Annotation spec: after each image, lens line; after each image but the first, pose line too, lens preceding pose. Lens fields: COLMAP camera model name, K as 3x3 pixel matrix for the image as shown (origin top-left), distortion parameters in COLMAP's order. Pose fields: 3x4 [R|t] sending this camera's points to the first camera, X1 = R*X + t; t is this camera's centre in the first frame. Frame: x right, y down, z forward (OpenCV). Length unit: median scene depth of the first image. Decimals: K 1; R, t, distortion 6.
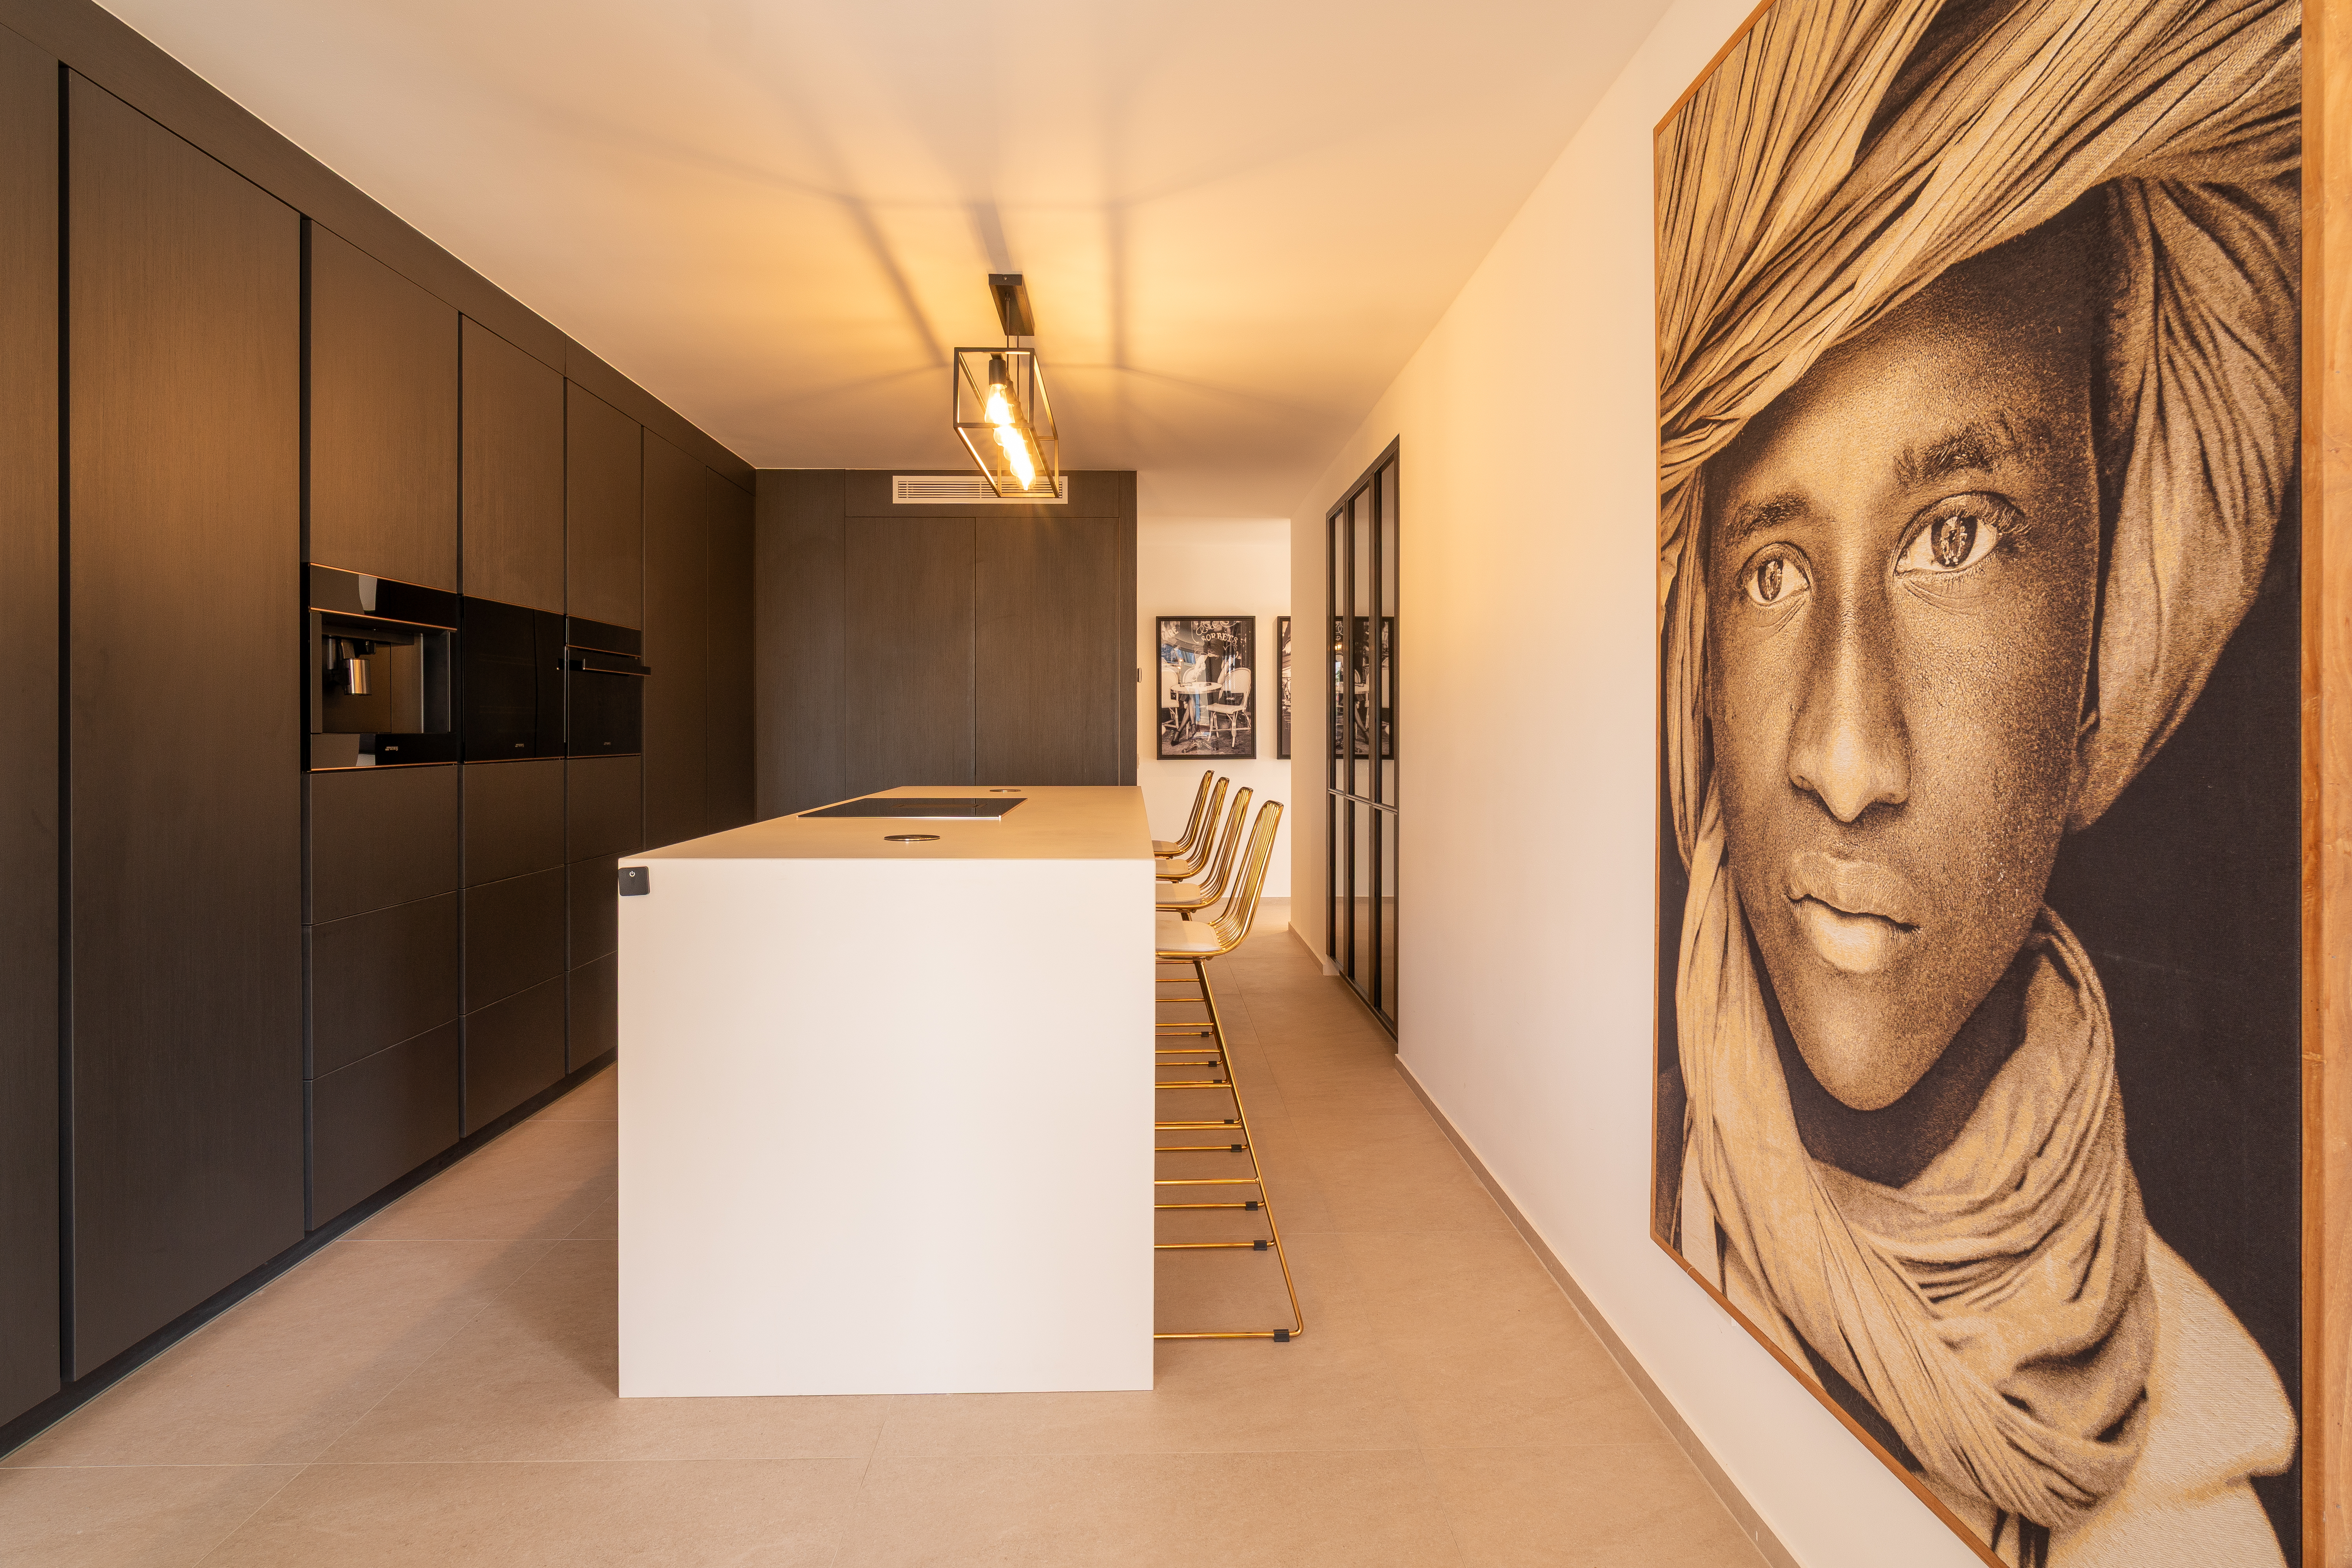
lens RADIAL K [[1422.6, 0, 1174.6], [0, 1422.6, 739.9], [0, 0, 1]] dist [-0.007140, -0.001205]
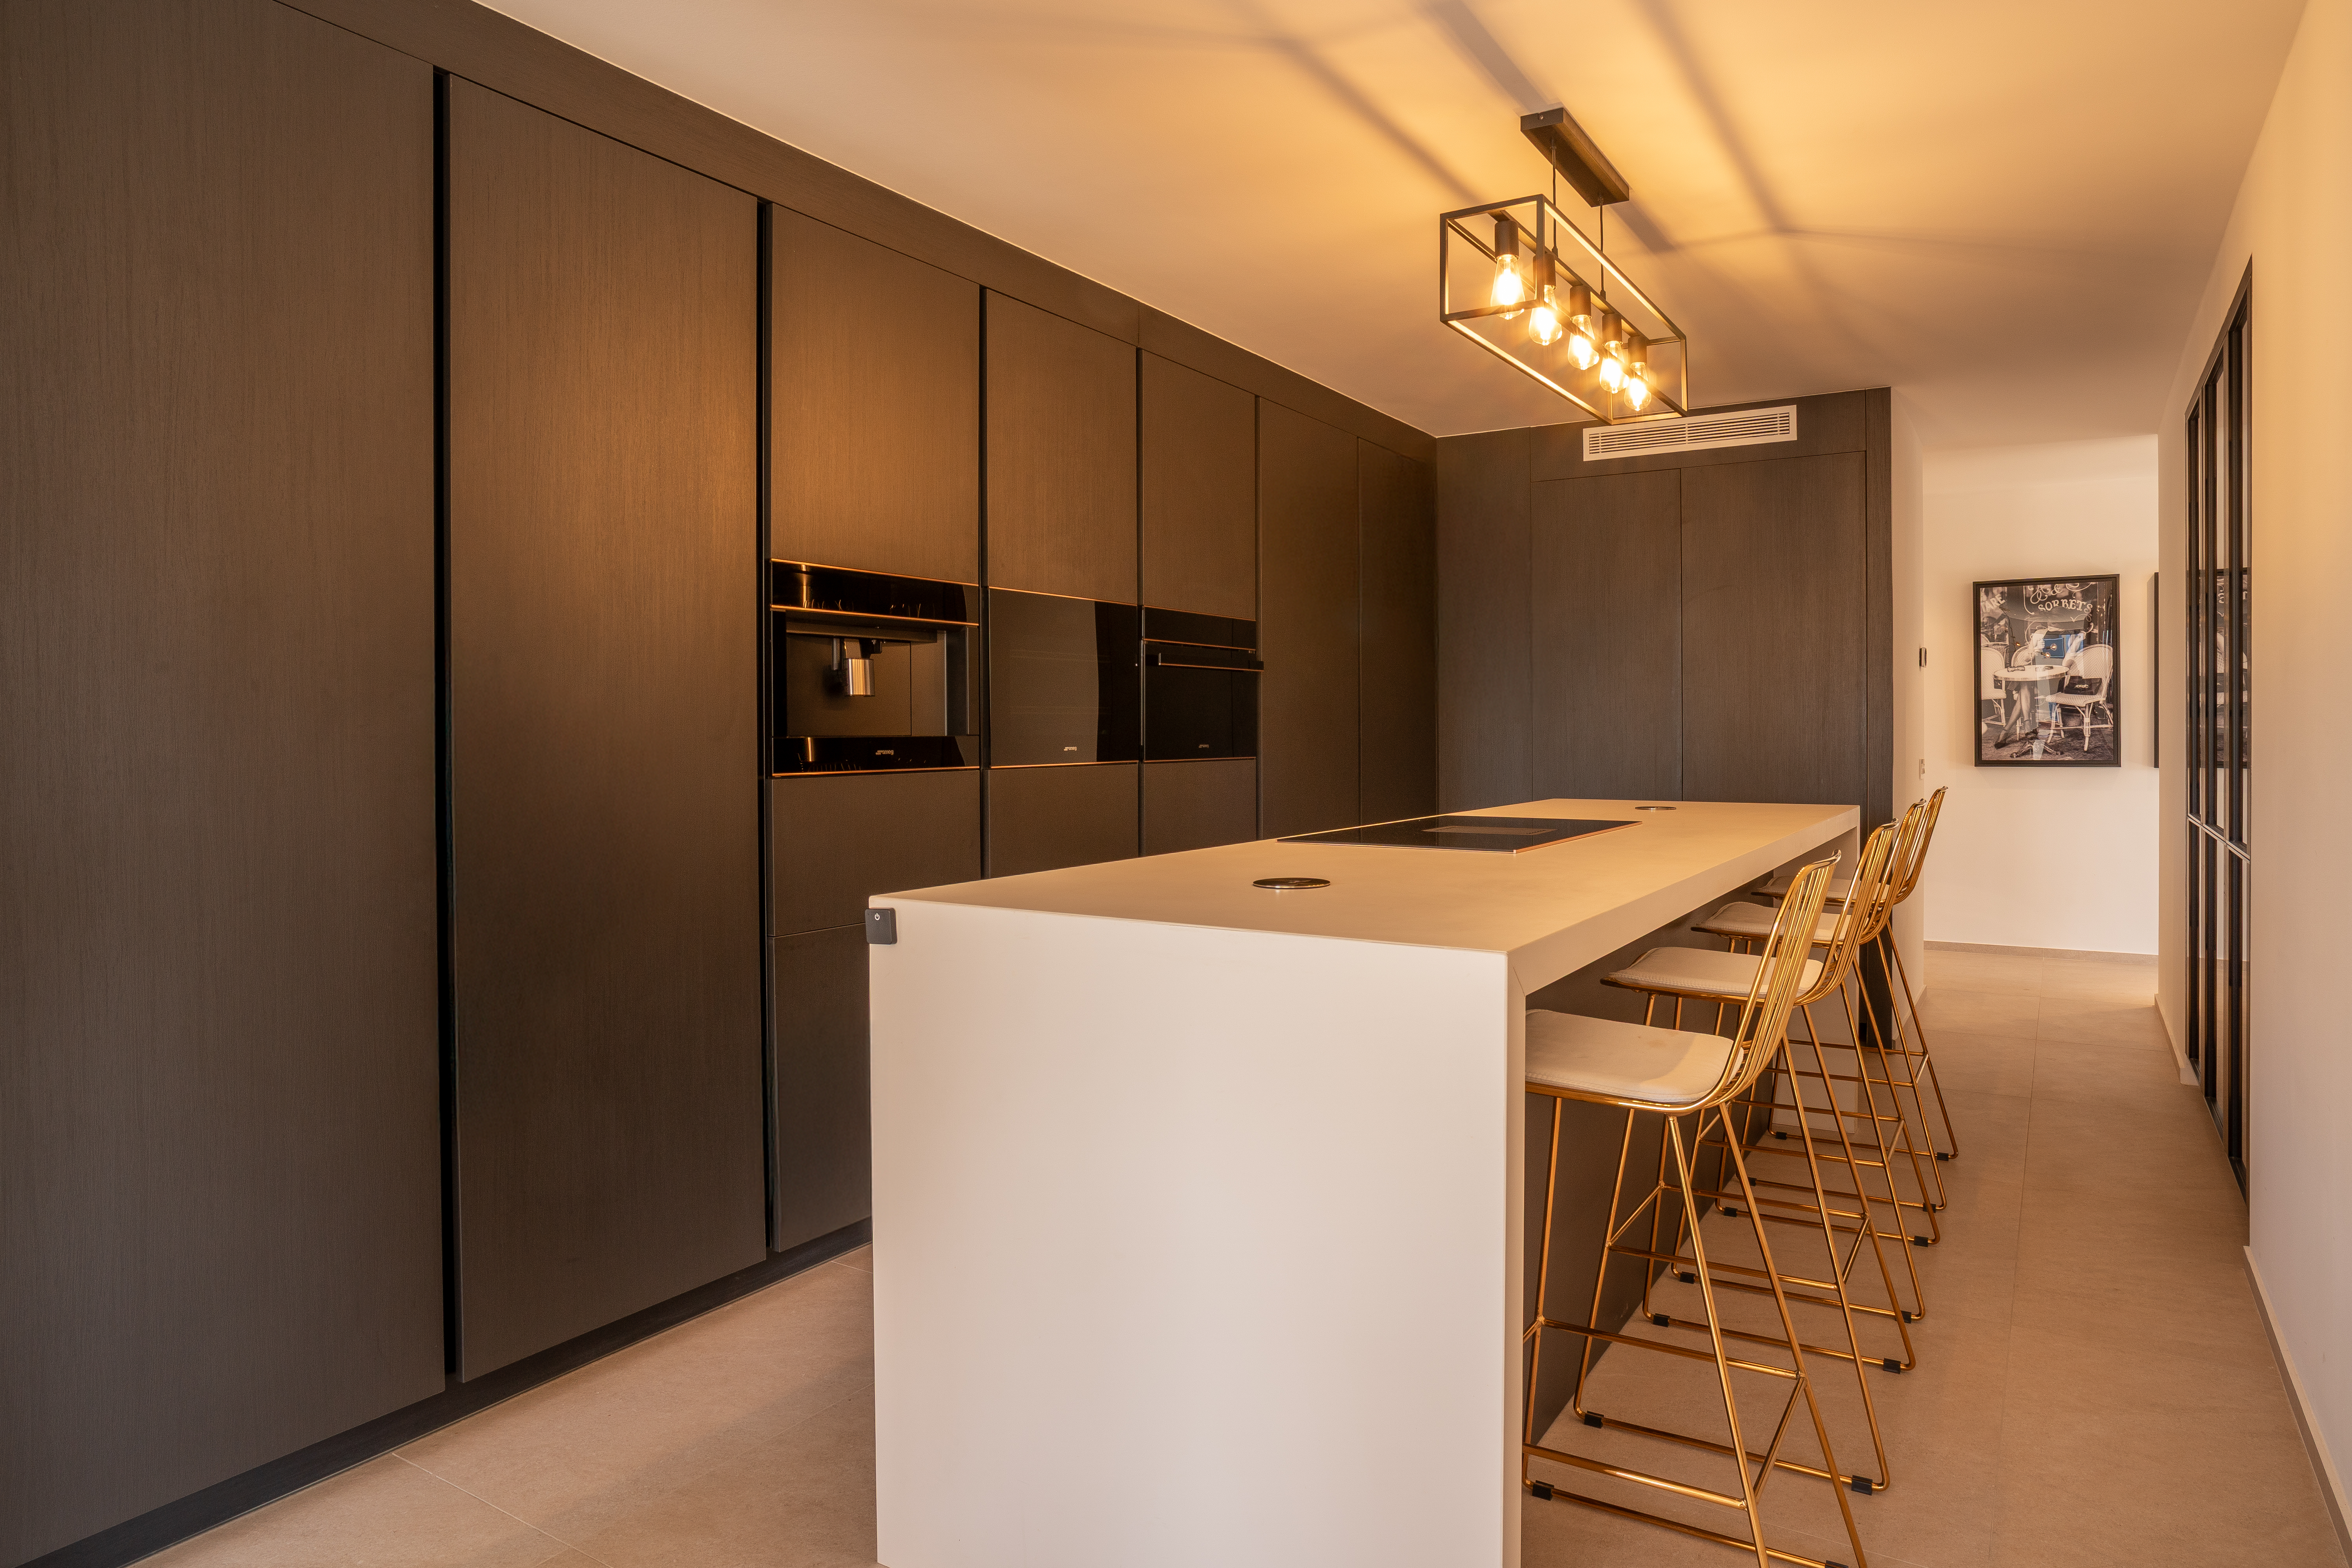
lens RADIAL K [[1471.1, 0, 1183.6], [0, 1471.1, 749.3], [0, 0, 1]] dist [-0.099469, 0.097042]
pose [[0.840715, 0.002338, -0.541473, 0.070545], [0.001200, 0.999980, 0.006181, -0.001218], [0.541476, -0.005846, 0.840696, 0.144657]]
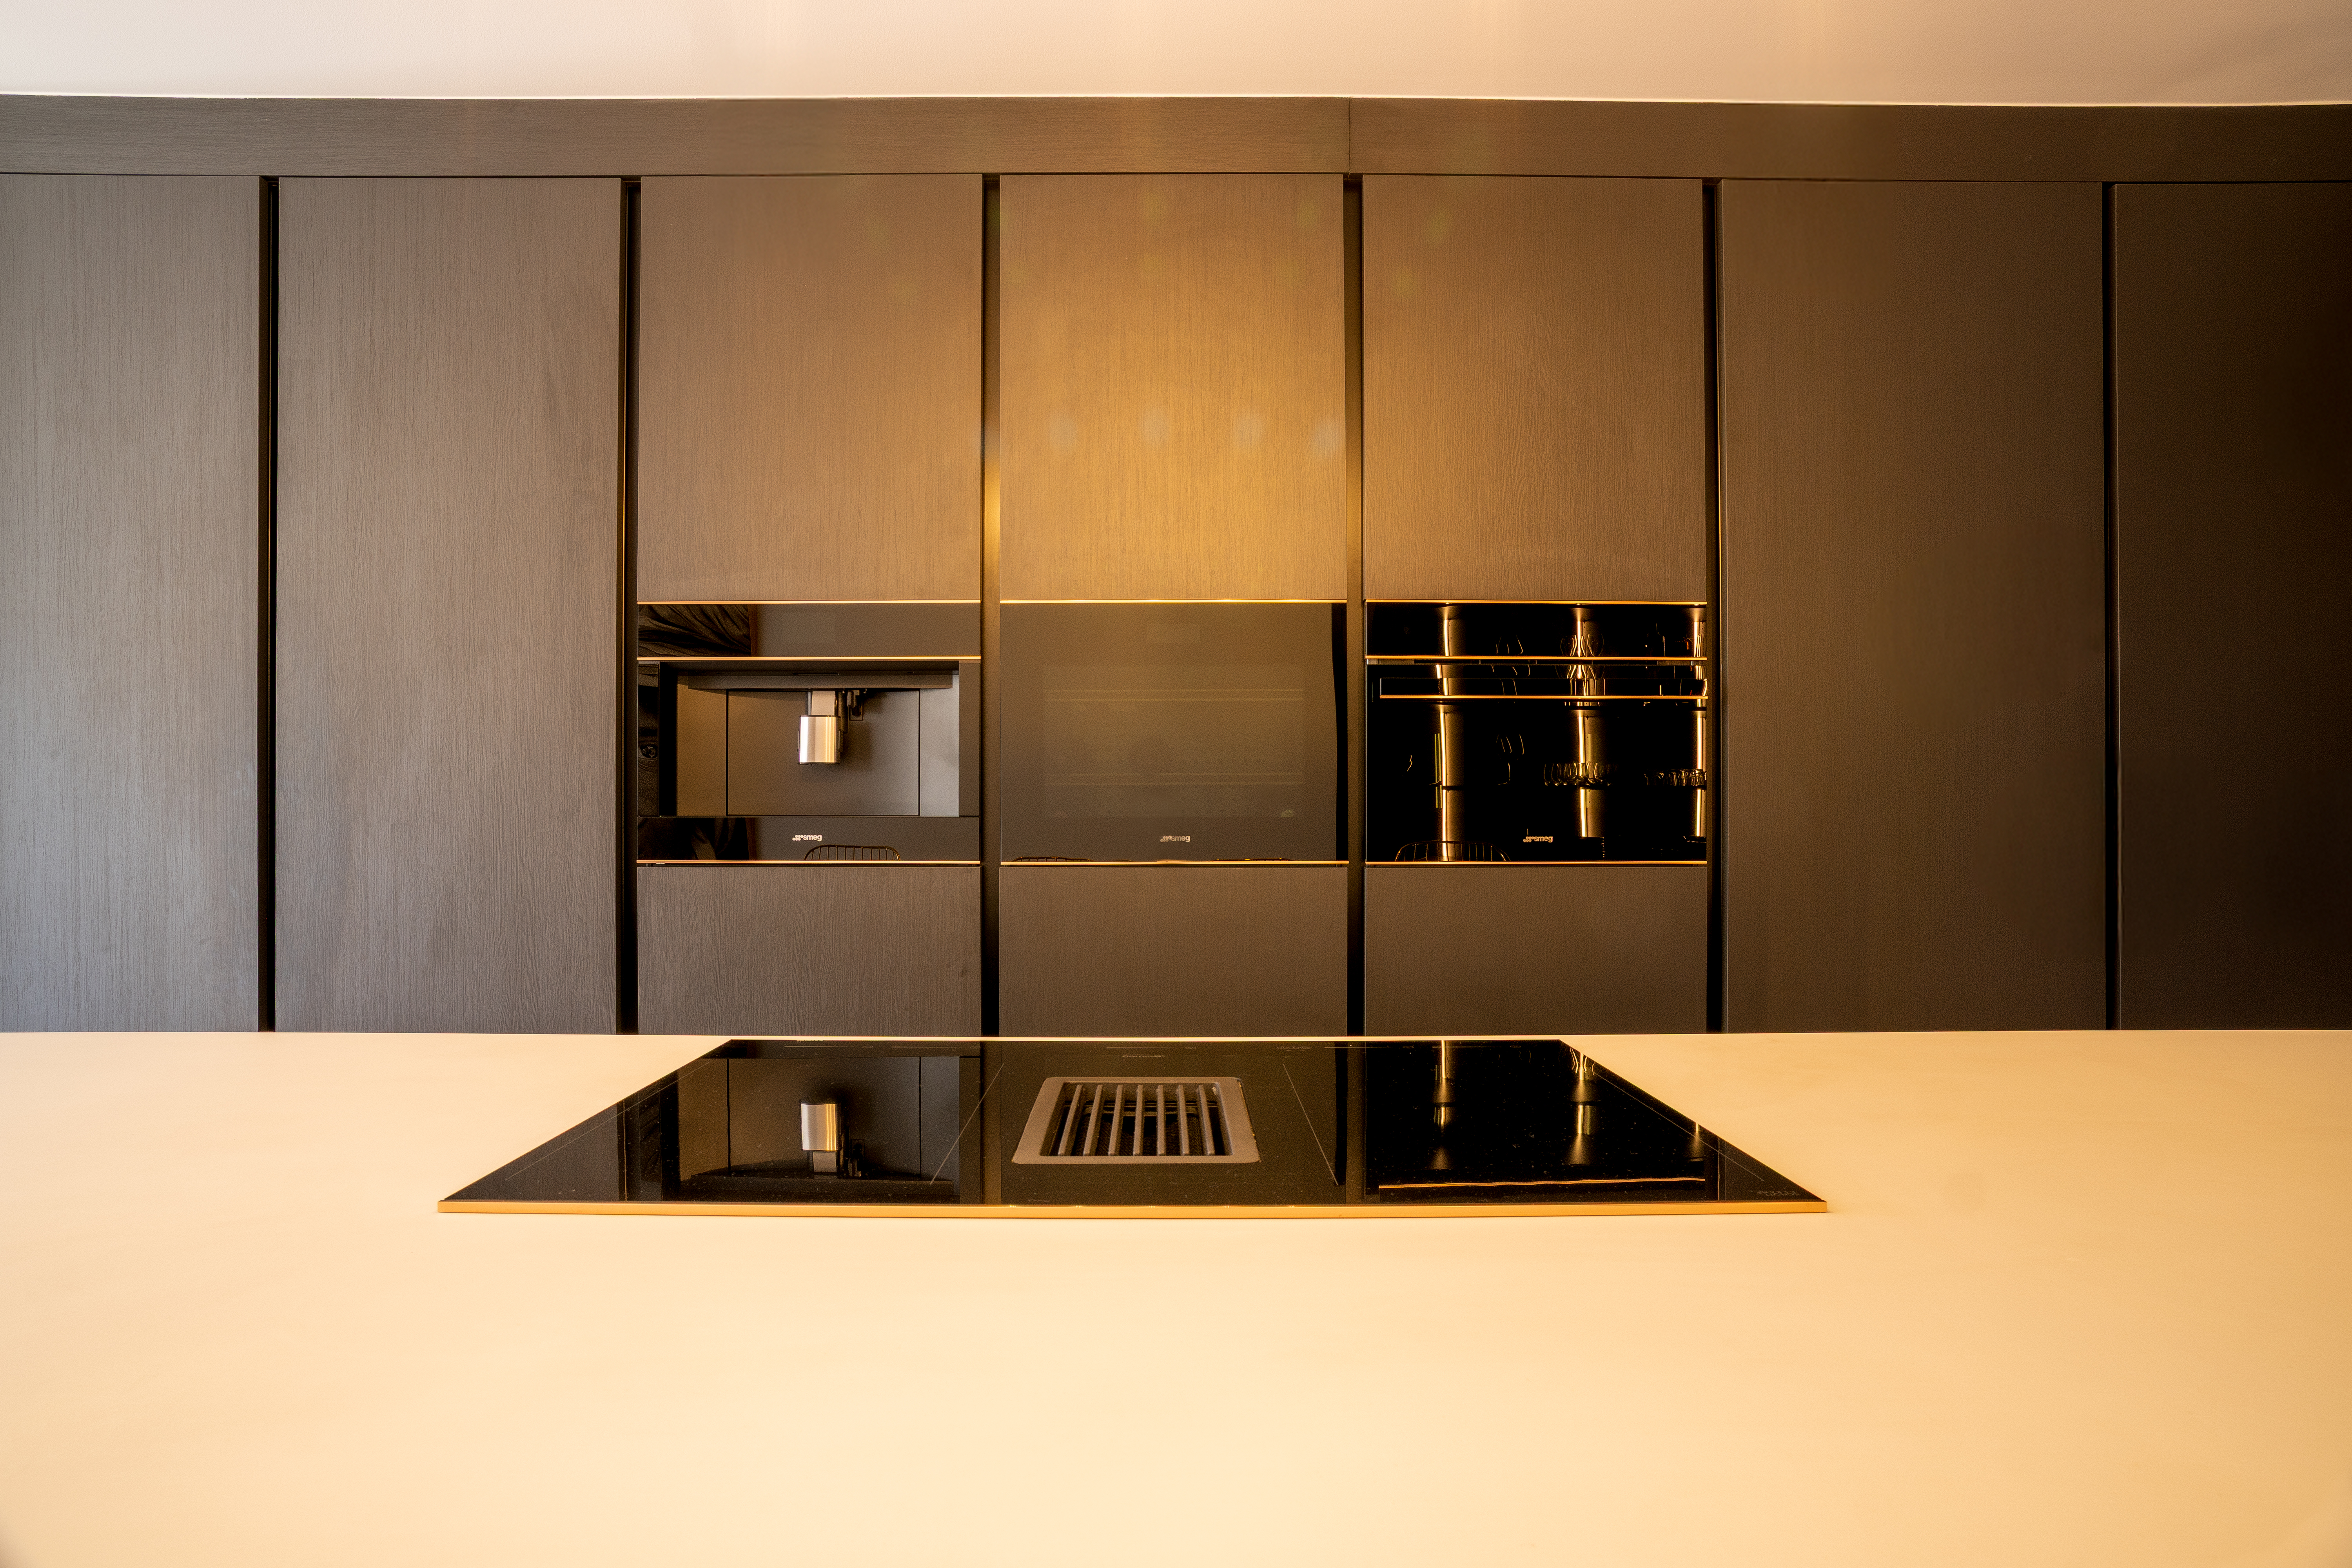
lens RADIAL K [[1316.6, 0, 1176.0], [0, 1316.6, 784.0], [0, 0, 1]] dist [-0.009891, -0.001203]
pose [[-0.025002, -0.015999, -0.999559, 0.052260], [-0.005874, 0.999857, -0.015857, -0.006595], [0.999670, 0.005475, -0.025092, 0.642772]]
